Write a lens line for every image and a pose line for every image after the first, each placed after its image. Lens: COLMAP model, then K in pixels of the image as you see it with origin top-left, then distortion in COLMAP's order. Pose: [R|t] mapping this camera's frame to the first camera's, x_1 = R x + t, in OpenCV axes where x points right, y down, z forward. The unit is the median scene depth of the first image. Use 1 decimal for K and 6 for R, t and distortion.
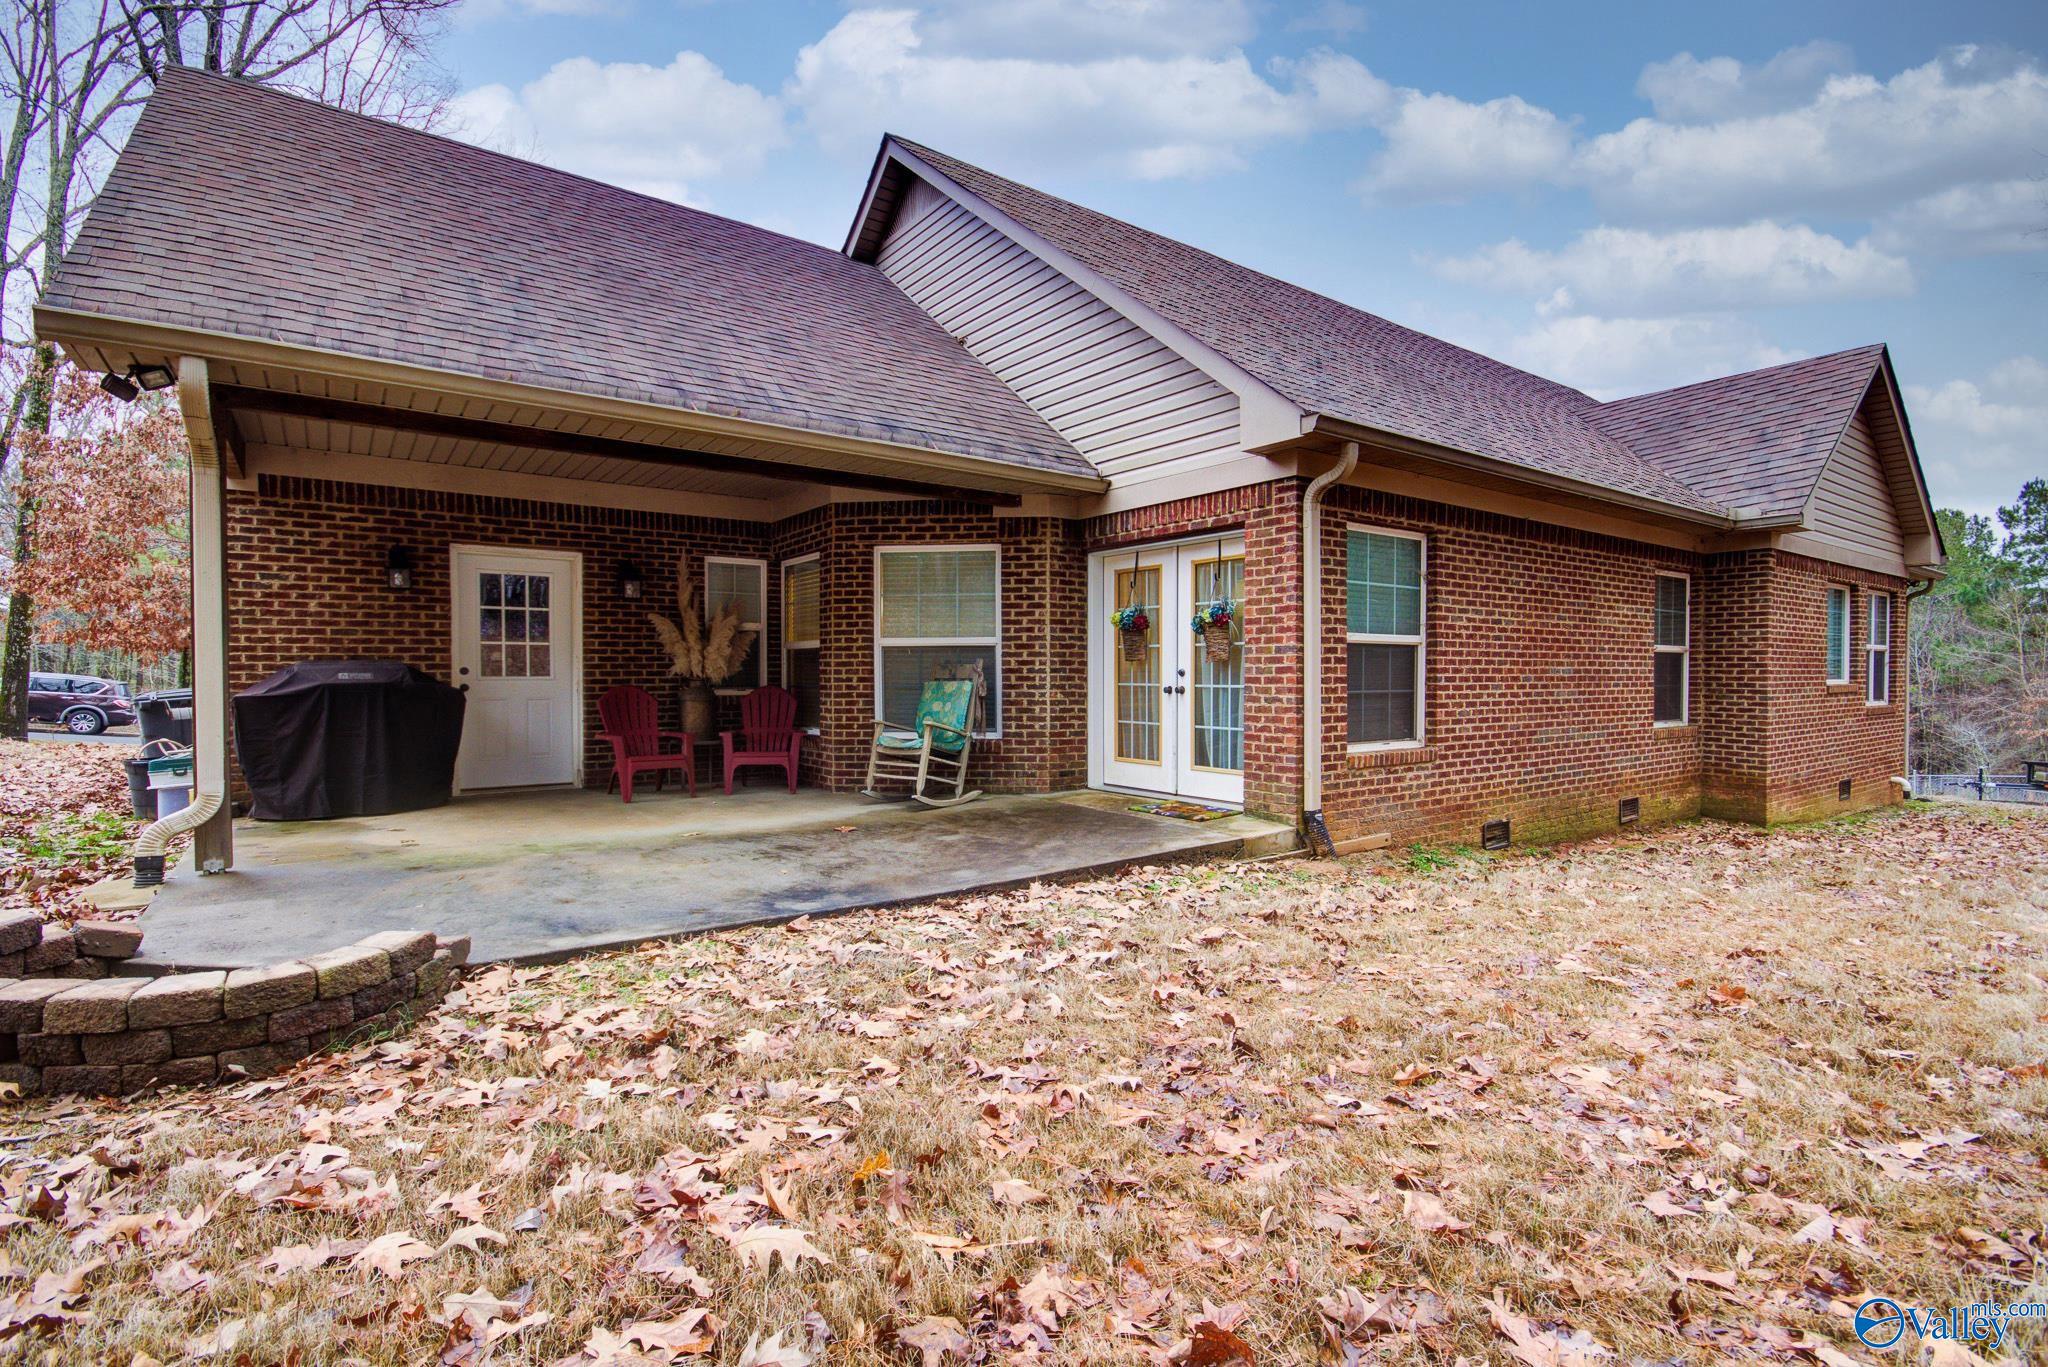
lens RADIAL K [[970.4, 0, 1065.5], [0, 970.4, 683.1], [0, 0, 1]] dist [-0.001156, -0.001290]
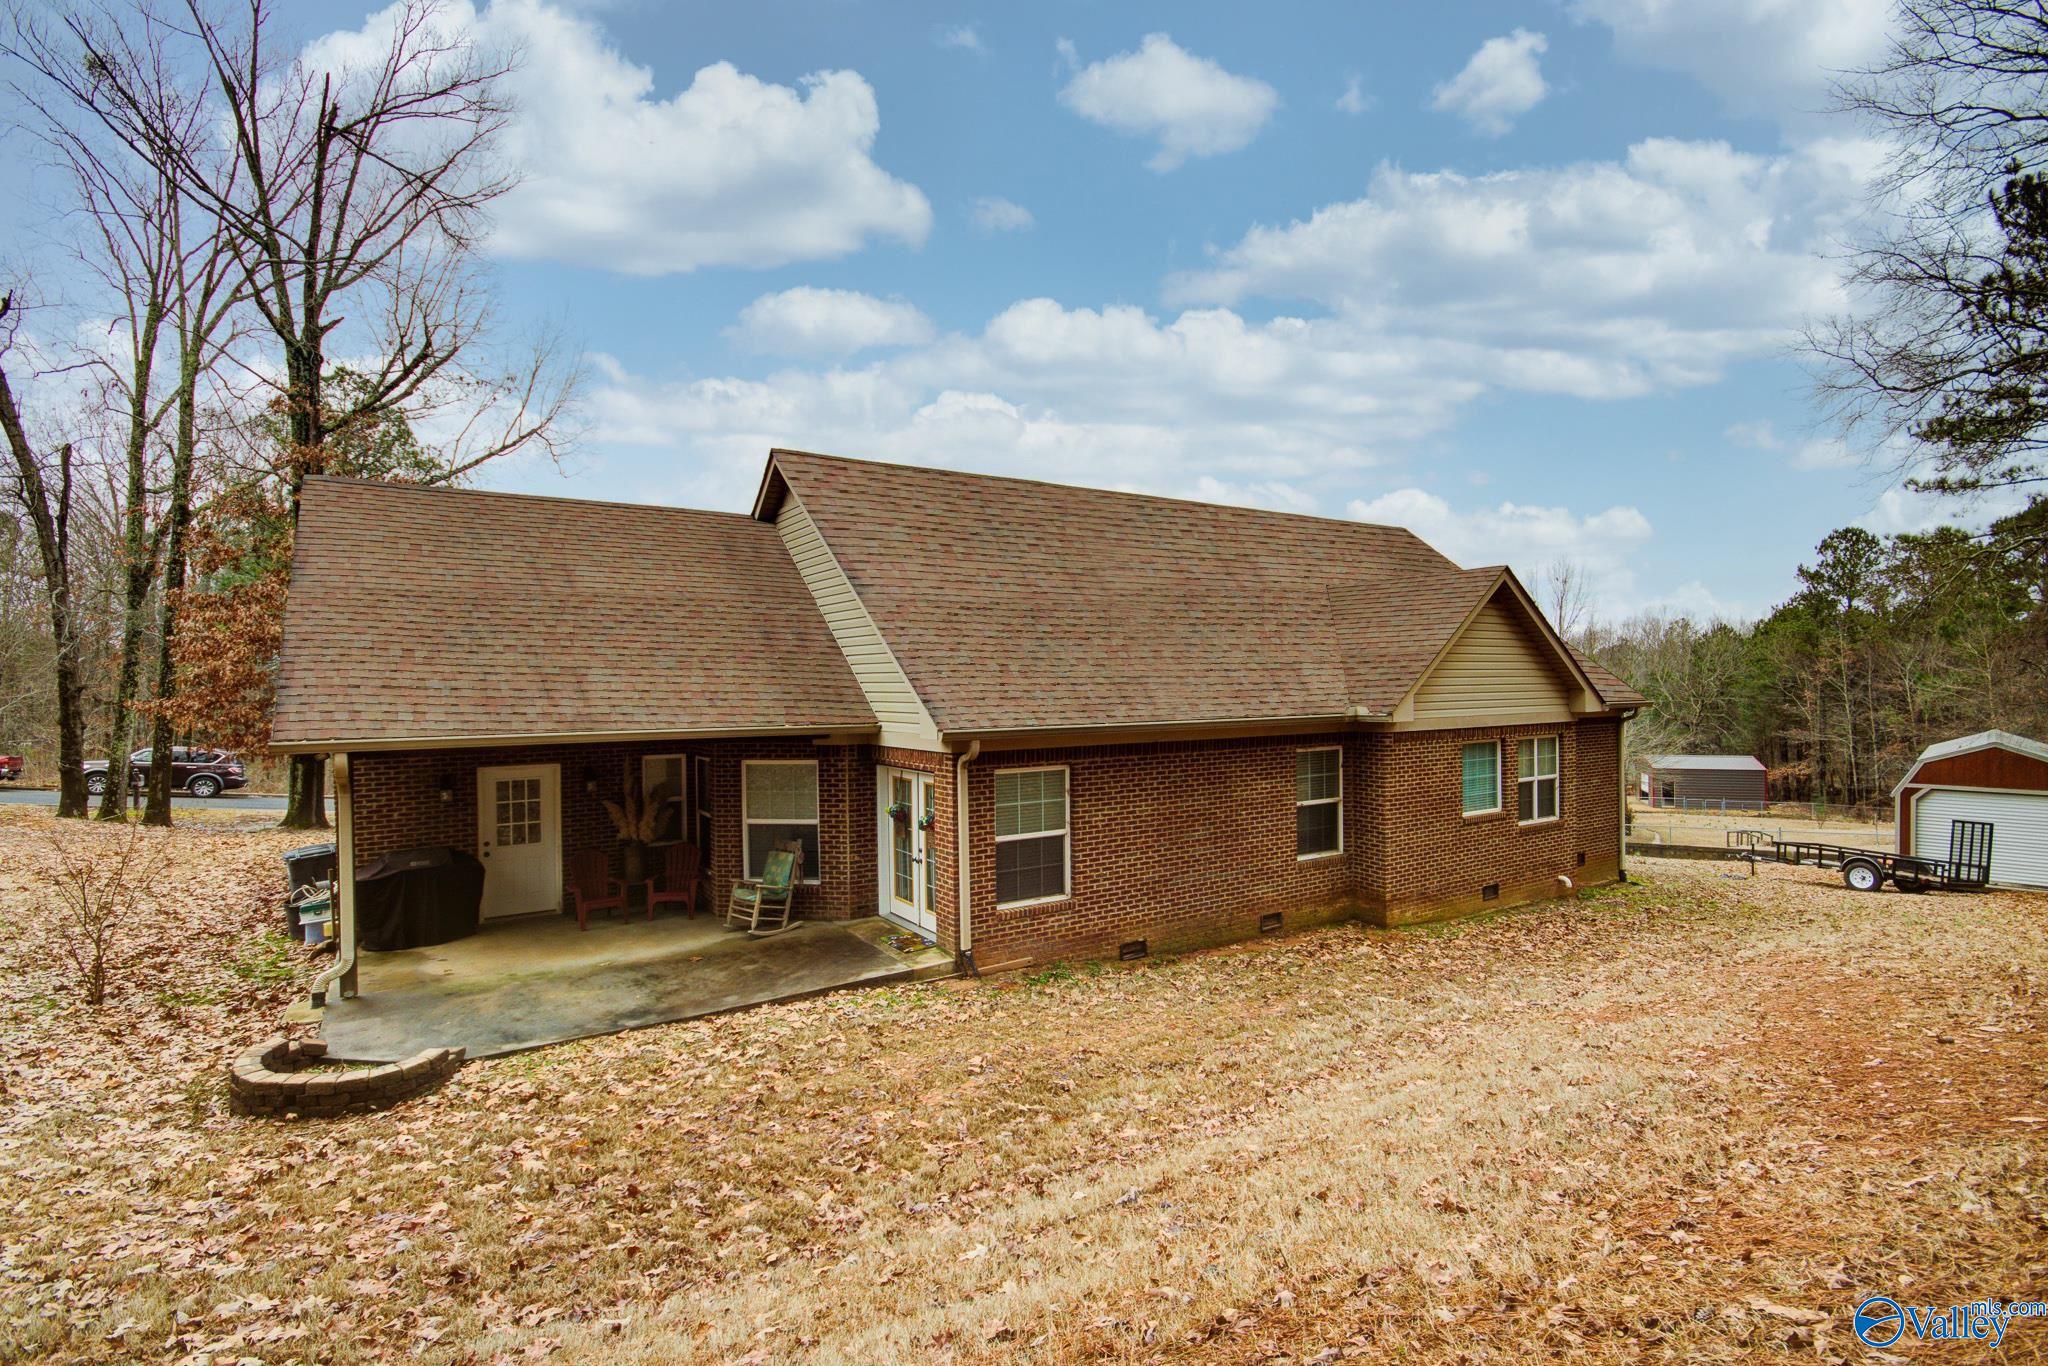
lens RADIAL K [[971.4, 0, 1066.4], [0, 971.4, 682.0], [0, 0, 1]] dist [-0.000377, 0.001195]
pose [[0.998689, -0.009767, -0.050256, 0.713567], [0.009237, 0.999899, -0.010763, -0.432805], [0.050356, 0.010285, 0.998678, -0.946865]]
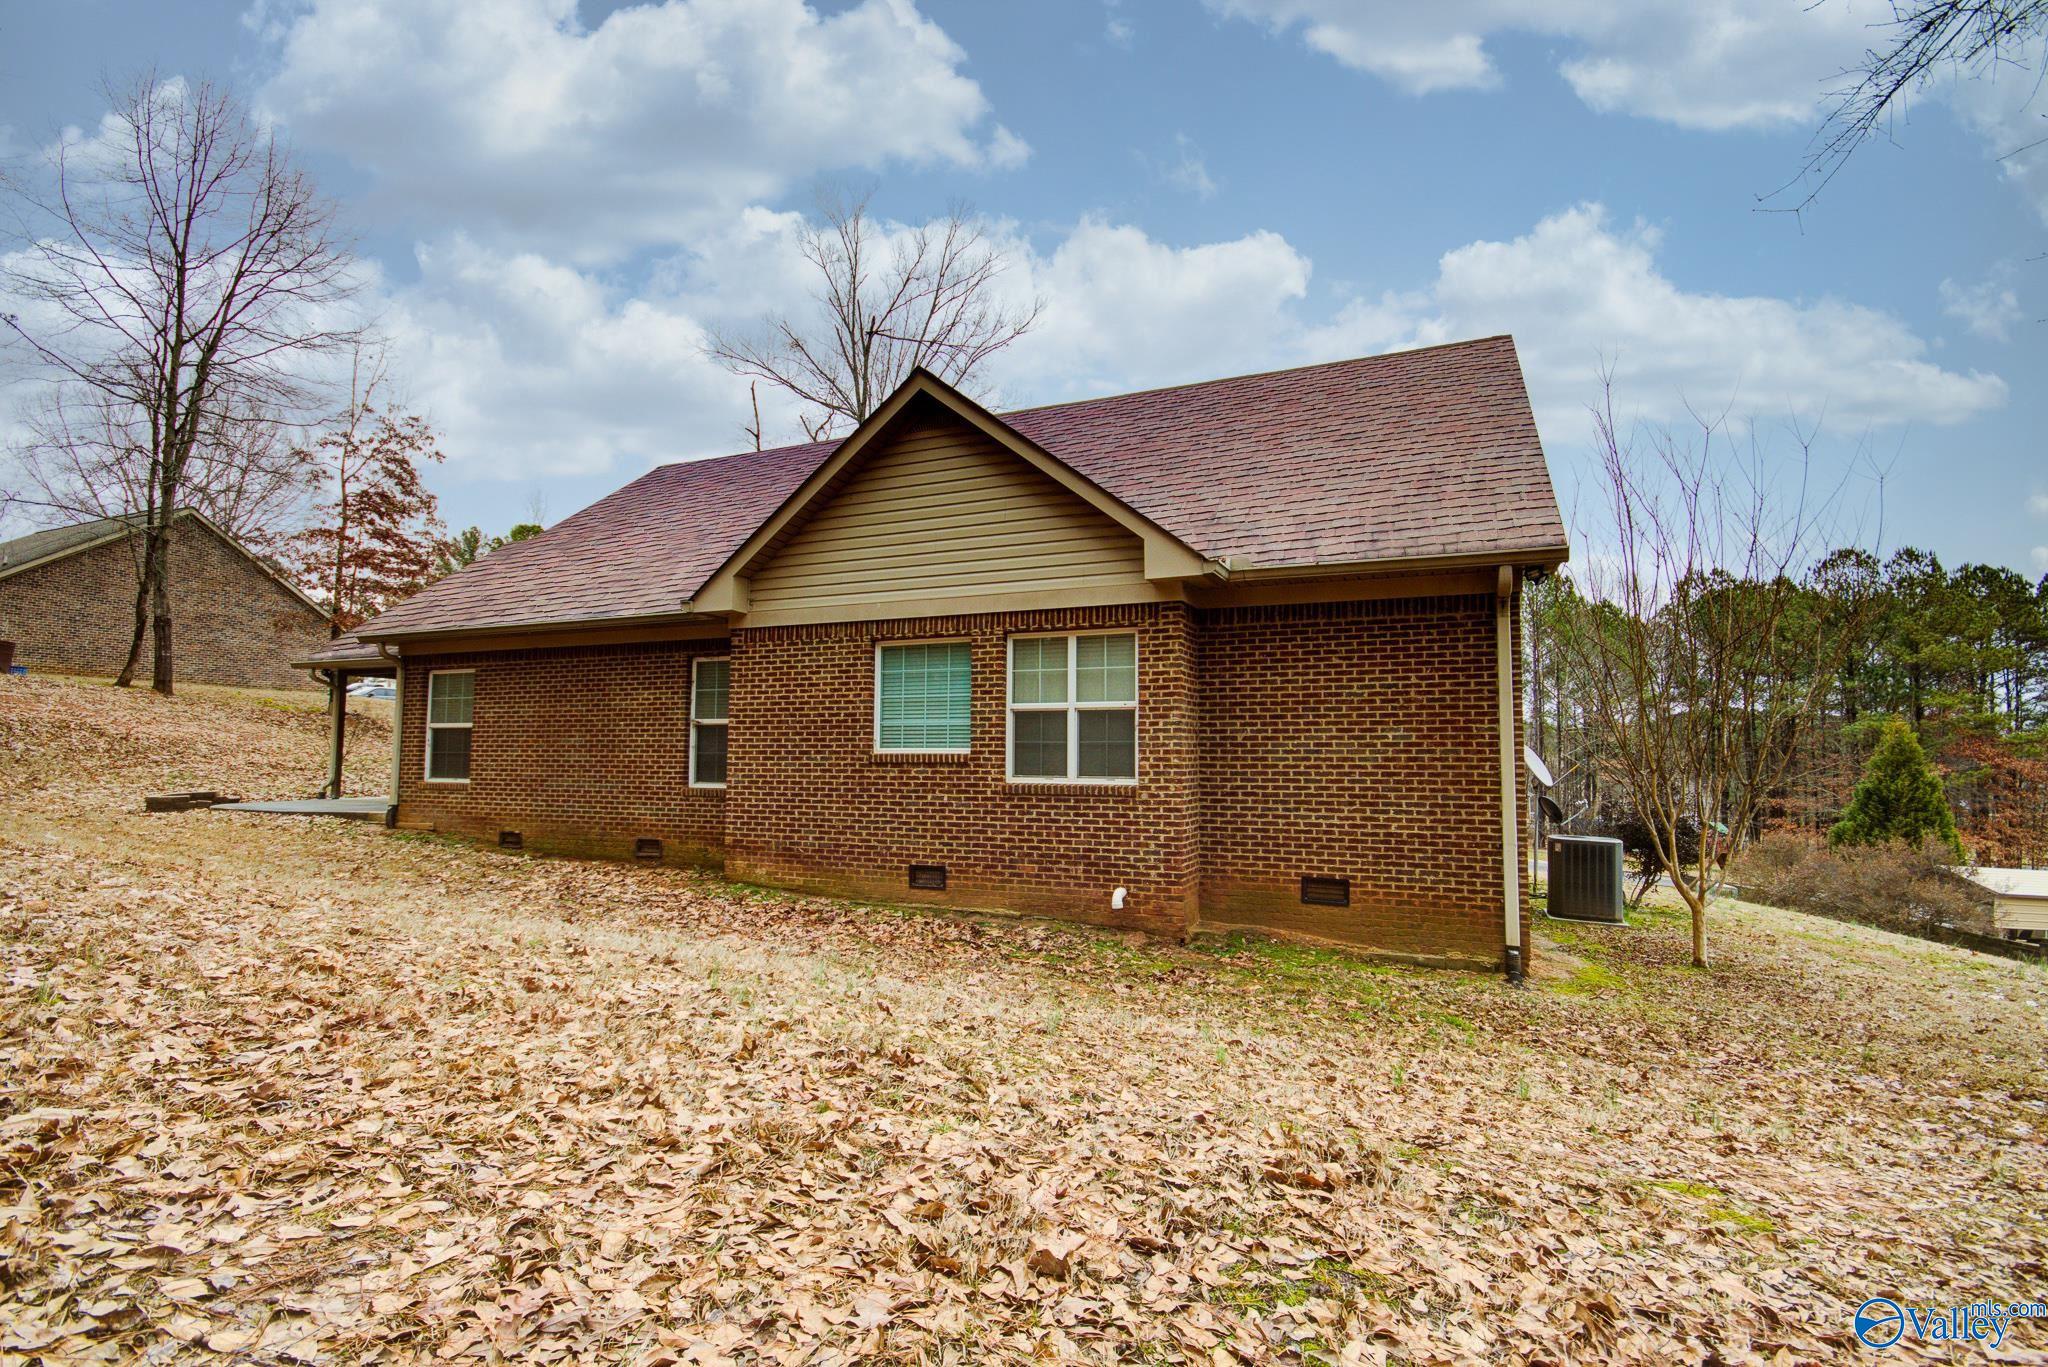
lens RADIAL K [[970.4, 0, 1065.5], [0, 970.4, 683.1], [0, 0, 1]] dist [-0.001156, -0.001290]
pose [[0.482403, -0.064589, -0.873565, 4.055100], [-0.012151, 0.996688, -0.080402, 0.018731], [0.875865, 0.049401, 0.480021, 1.734254]]
